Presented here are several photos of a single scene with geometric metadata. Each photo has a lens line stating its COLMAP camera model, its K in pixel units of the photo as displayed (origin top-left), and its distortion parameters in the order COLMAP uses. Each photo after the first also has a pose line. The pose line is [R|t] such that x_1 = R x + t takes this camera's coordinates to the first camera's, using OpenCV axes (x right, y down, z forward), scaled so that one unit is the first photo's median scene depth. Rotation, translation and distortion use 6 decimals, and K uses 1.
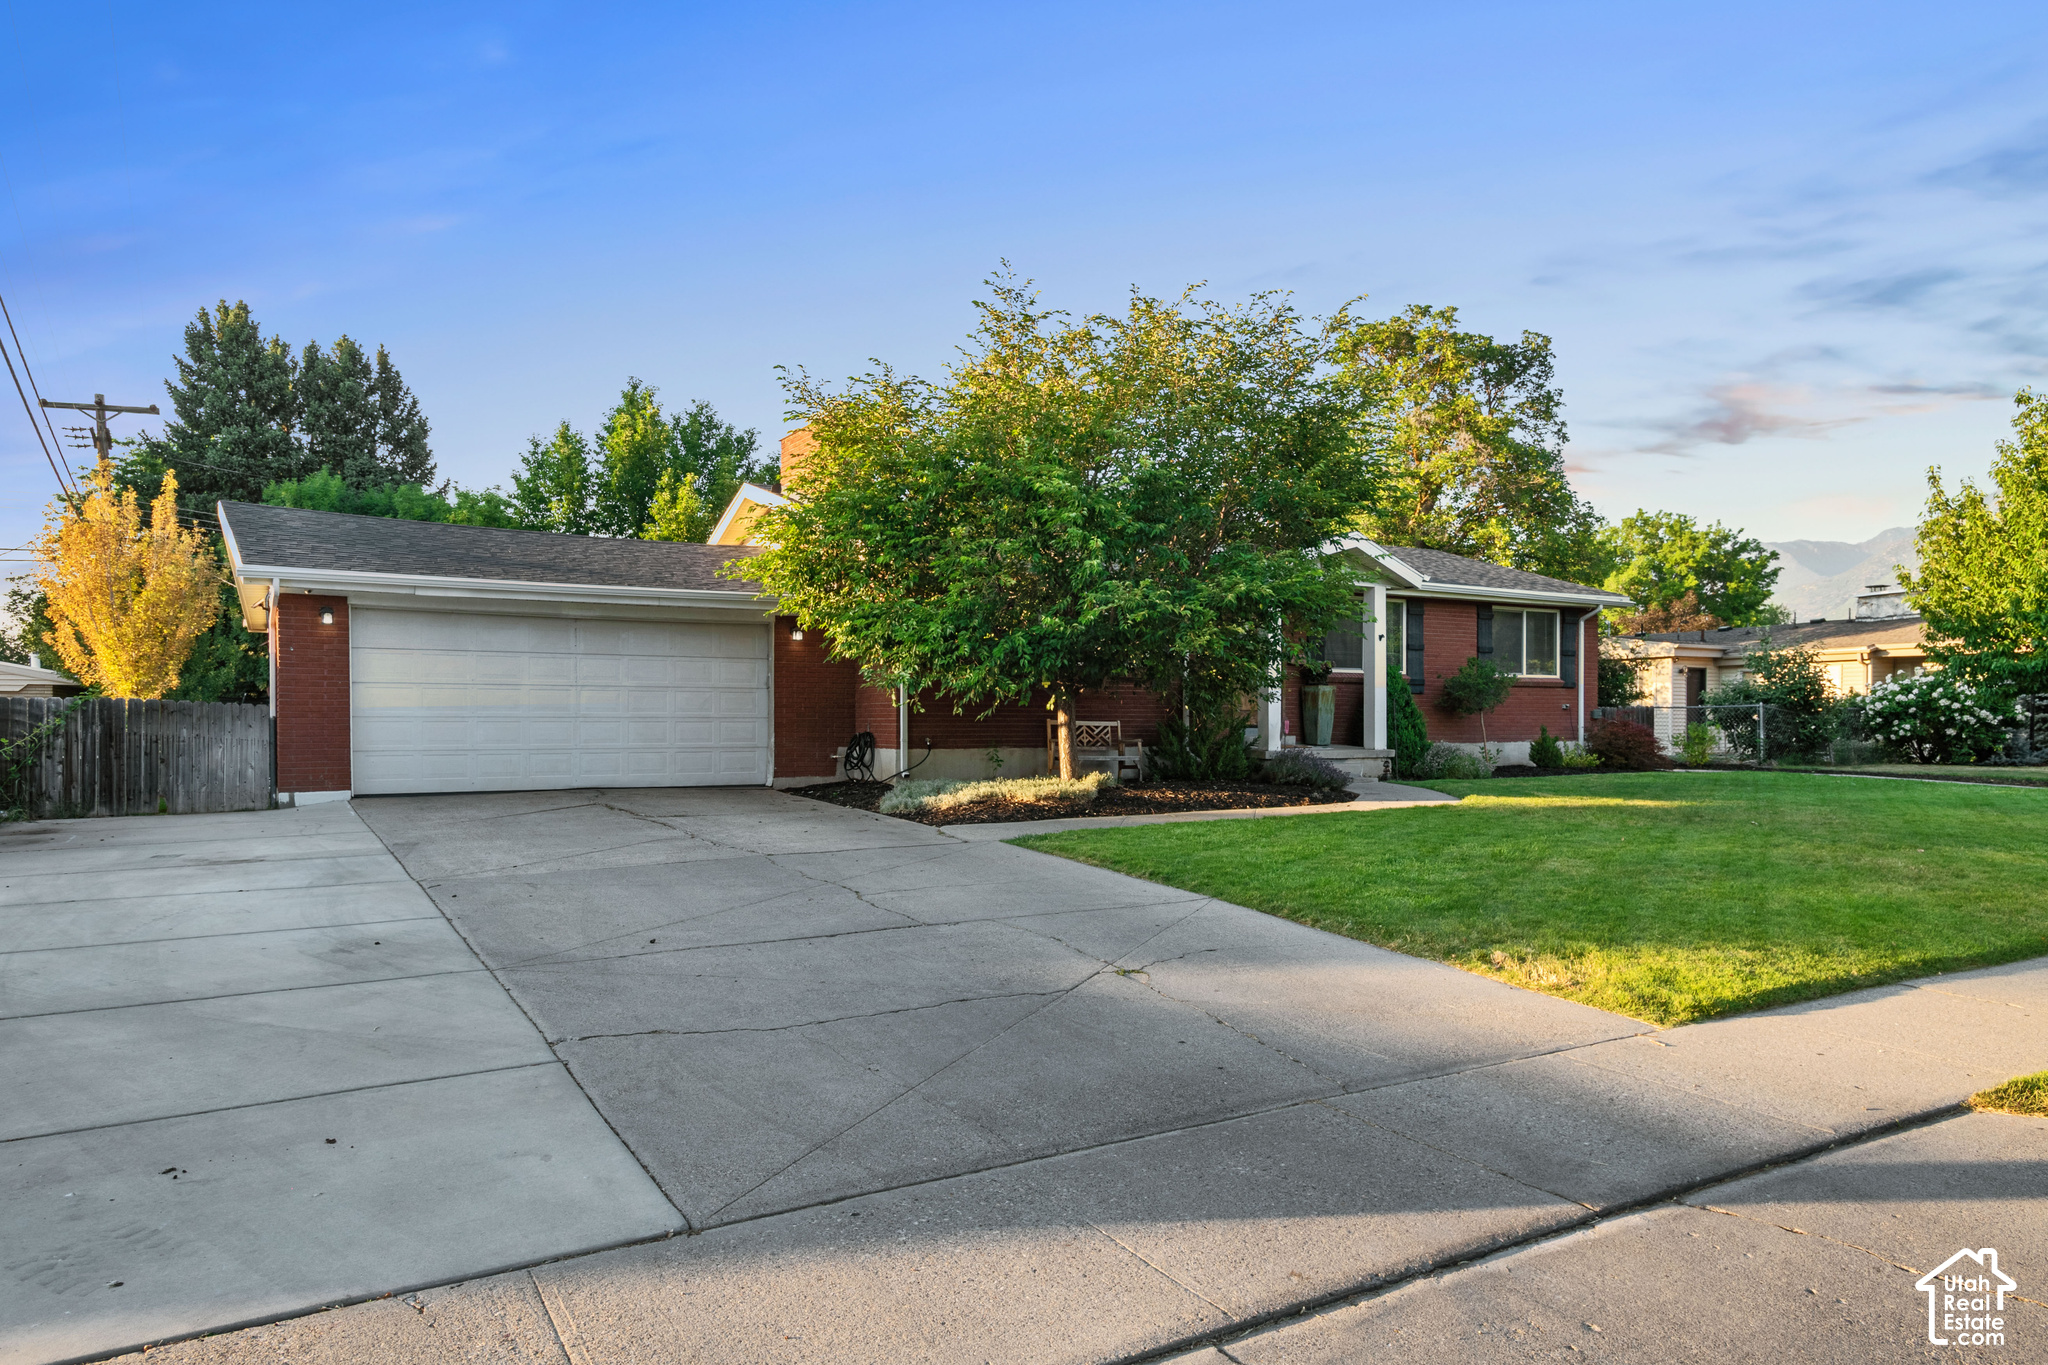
lens RADIAL K [[1295.2, 0, 1025.6], [0, 1295.2, 687.8], [0, 0, 1]] dist [0.001241, 0.000401]
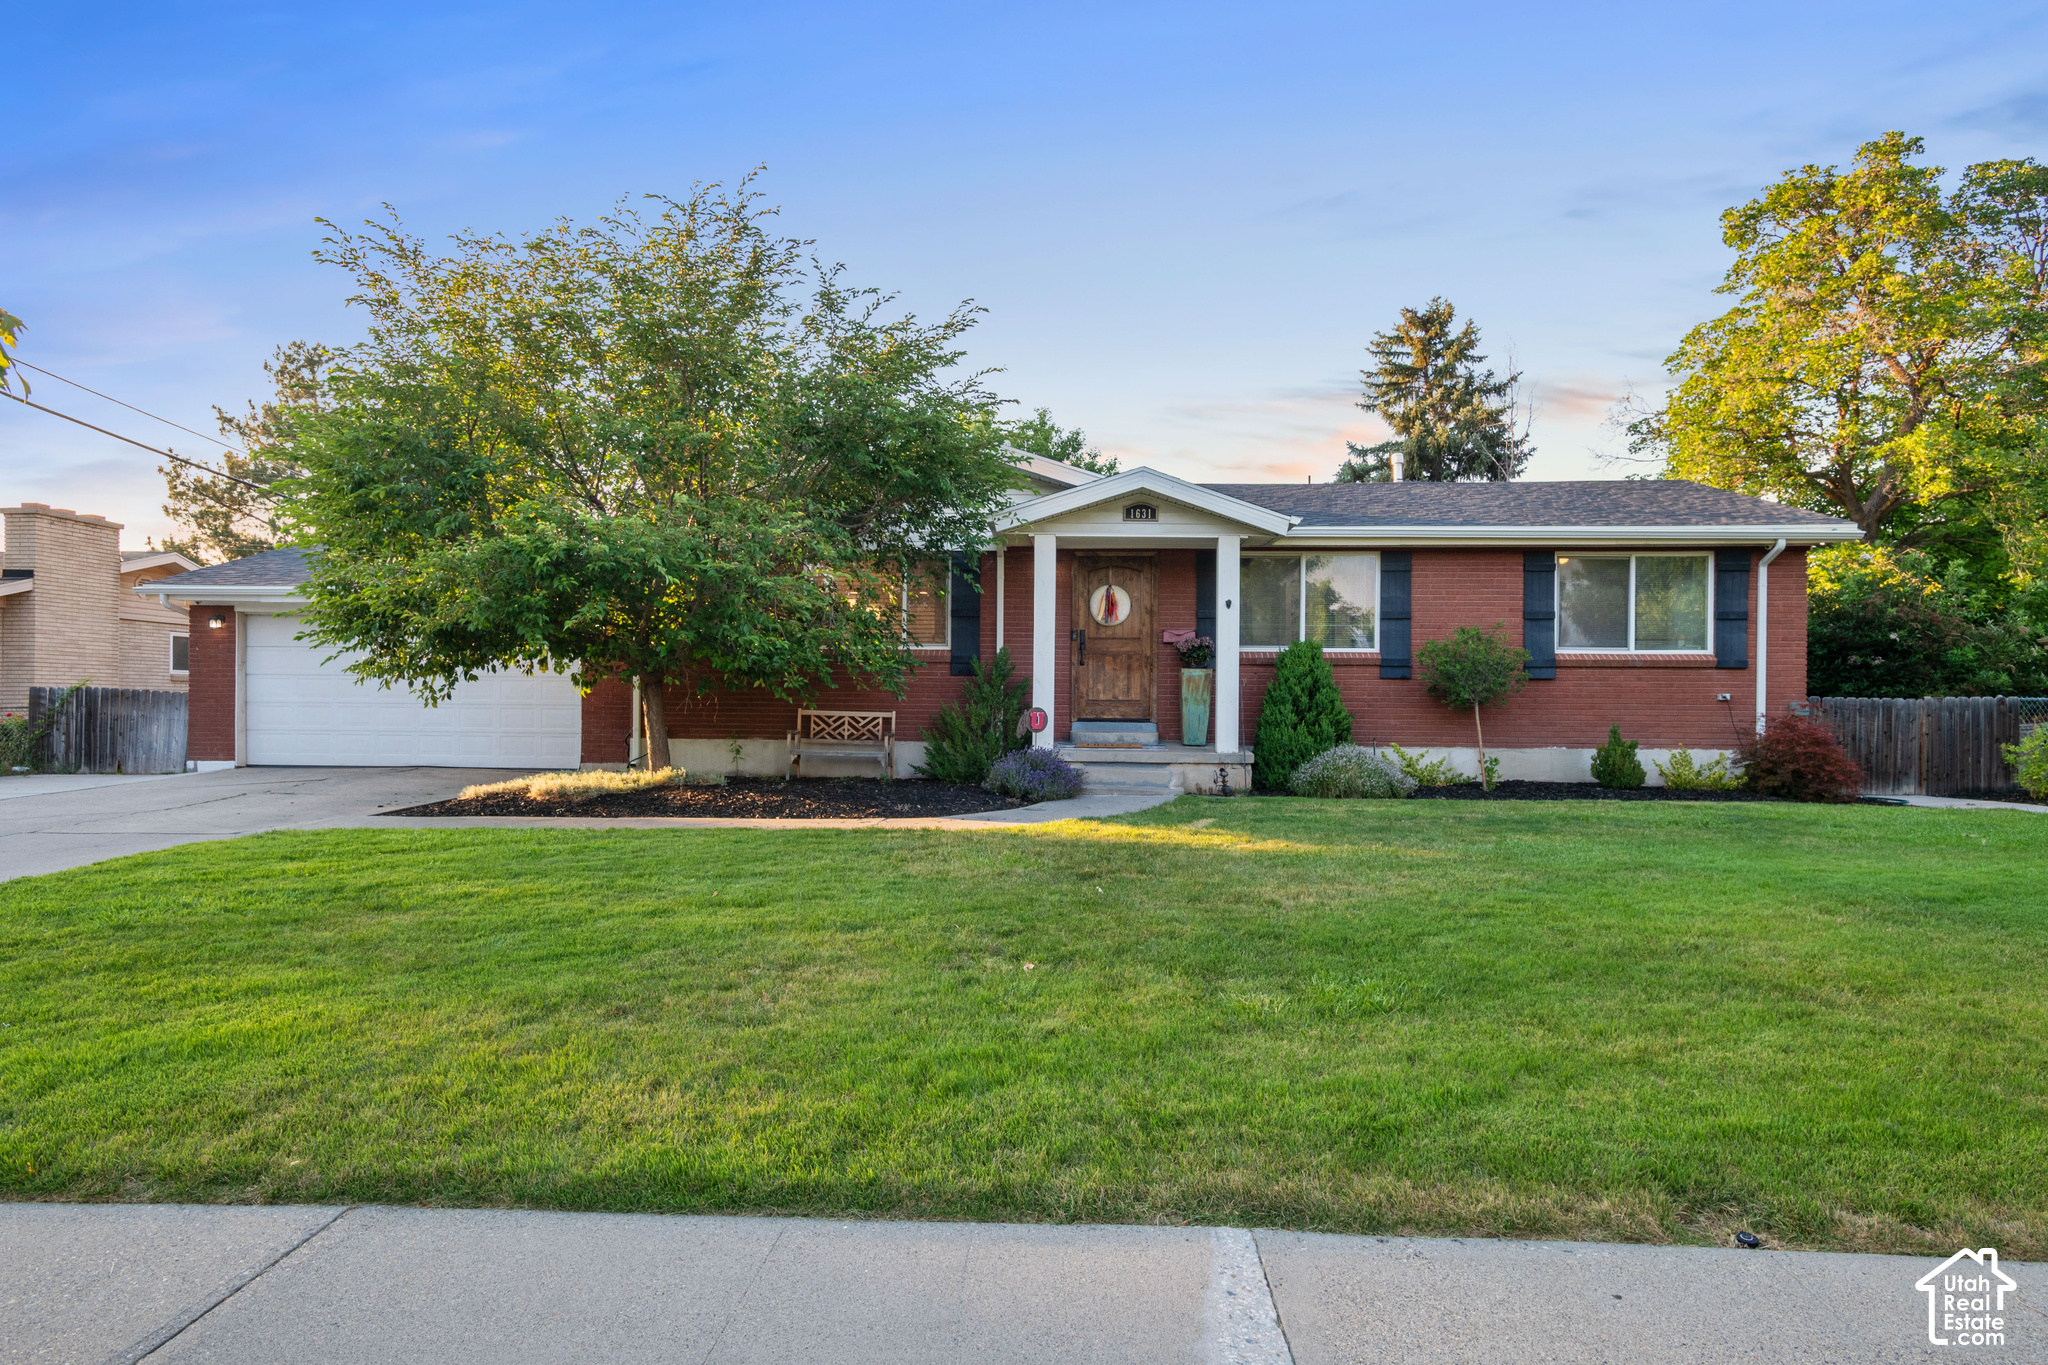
lens RADIAL K [[1295.2, 0, 1024.7], [0, 1295.2, 685.1], [0, 0, 1]] dist [0.001241, 0.000401]
pose [[0.818502, -0.003396, -0.574493, 0.808885], [0.005697, 0.999981, 0.002205, 0.007604], [0.574475, -0.005078, 0.818506, 0.410837]]
